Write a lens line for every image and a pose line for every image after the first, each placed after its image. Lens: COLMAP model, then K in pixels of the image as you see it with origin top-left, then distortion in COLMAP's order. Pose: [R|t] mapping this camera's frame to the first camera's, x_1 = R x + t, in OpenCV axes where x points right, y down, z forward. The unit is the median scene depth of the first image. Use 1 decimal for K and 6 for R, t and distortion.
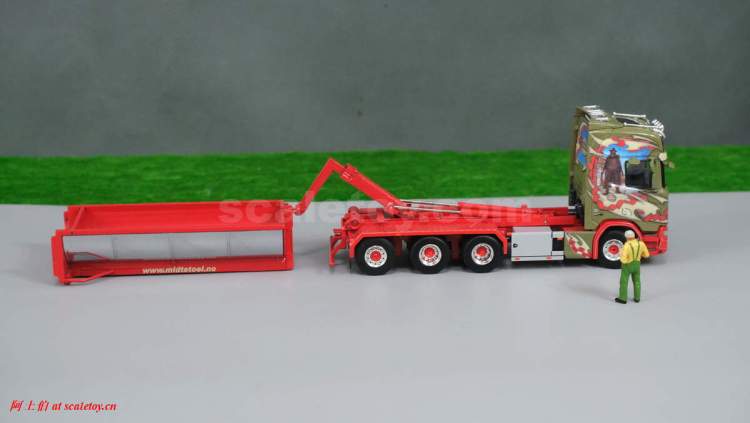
lens RADIAL K [[1449.4, 0, 375.0], [0, 1449.4, 211.5], [0, 0, 1]] dist [-0.005361, -0.250019]
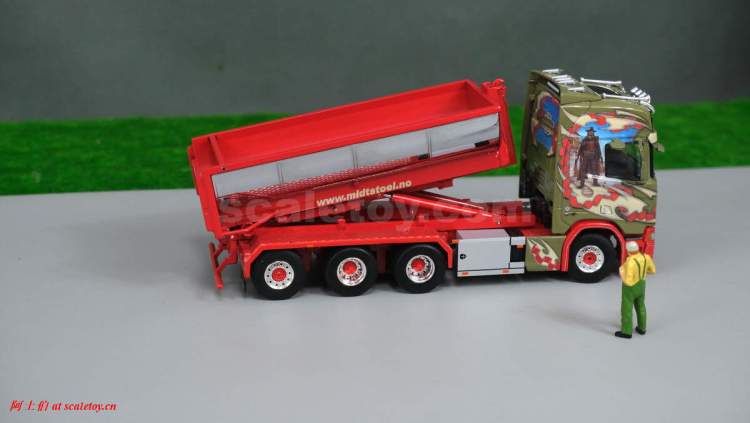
lens RADIAL K [[1497.1, 0, 375.0], [0, 1497.1, 211.5], [0, 0, 1]] dist [0.010739, 0.285699]
pose [[0.991294, -0.015546, 0.130743, -0.050487], [0.009580, 0.998889, 0.046130, -0.036479], [-0.131315, -0.044476, 0.990343, 0.231810]]
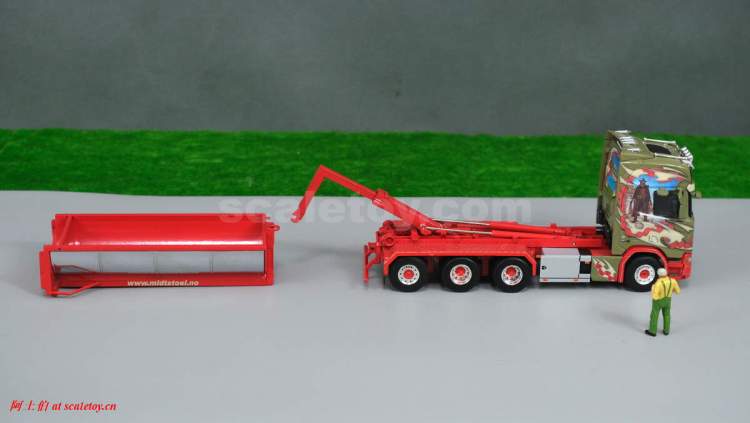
lens RADIAL K [[1449.4, 0, 375.0], [0, 1449.4, 211.5], [0, 0, 1]] dist [-0.005361, -0.250019]
pose [[0.999193, 0.033679, -0.021898, -0.002462], [-0.031778, 0.996124, 0.082021, -0.097480], [0.024576, -0.081259, 0.996390, -0.032078]]
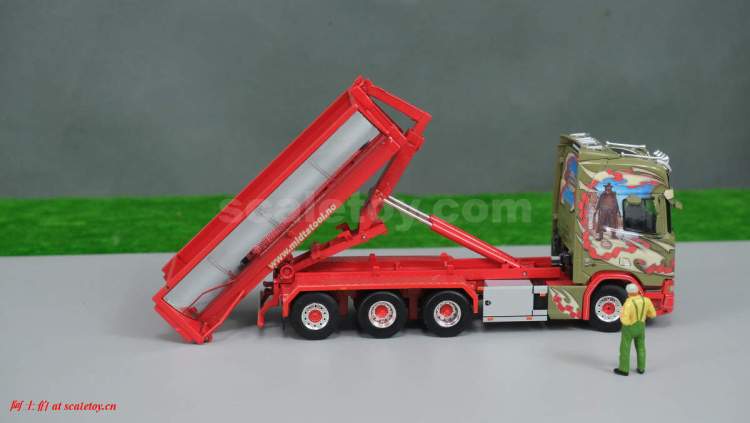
lens RADIAL K [[1515.8, 0, 375.0], [0, 1515.8, 211.5], [0, 0, 1]] dist [0.013634, -0.103992]
pose [[0.999436, 0.004771, 0.033253, 0.005406], [-0.003324, 0.999050, -0.043461, 0.009375], [-0.033429, 0.043326, 0.998502, 0.154221]]
